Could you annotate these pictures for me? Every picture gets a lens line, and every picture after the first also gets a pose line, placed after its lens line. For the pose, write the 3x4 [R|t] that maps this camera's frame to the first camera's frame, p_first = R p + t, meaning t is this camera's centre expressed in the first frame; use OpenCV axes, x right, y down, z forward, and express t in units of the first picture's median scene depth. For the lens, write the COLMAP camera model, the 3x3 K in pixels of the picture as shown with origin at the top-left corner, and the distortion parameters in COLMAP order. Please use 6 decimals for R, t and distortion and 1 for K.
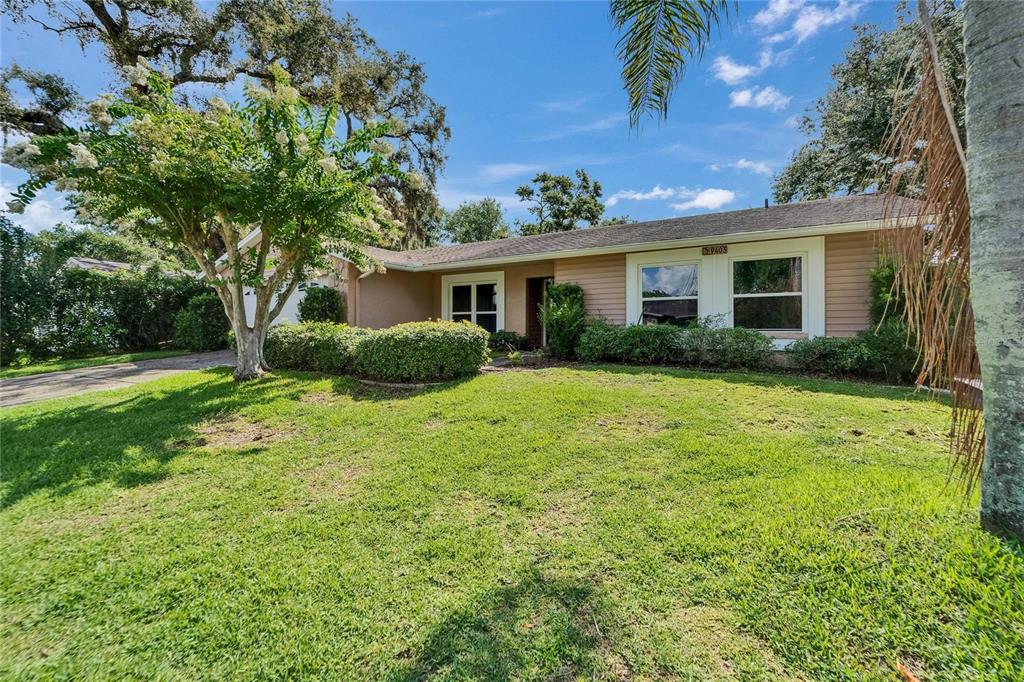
lens RADIAL K [[419.9, 0, 503.4], [0, 419.9, 319.7], [0, 0, 1]] dist [-0.000642, -0.000209]
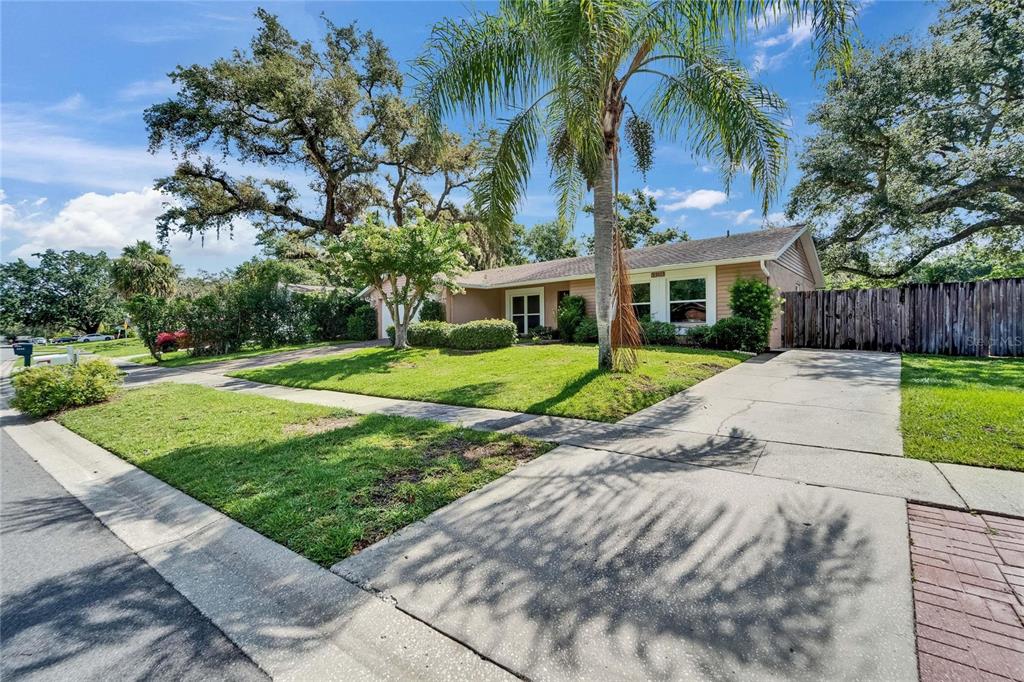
lens RADIAL K [[419.9, 0, 503.4], [0, 419.9, 319.7], [0, 0, 1]] dist [-0.000642, -0.000209]
pose [[0.975283, -0.012771, -0.220591, 0.265570], [0.012131, 0.999917, -0.004256, 0.010312], [0.220627, 0.001475, 0.975357, -0.703613]]
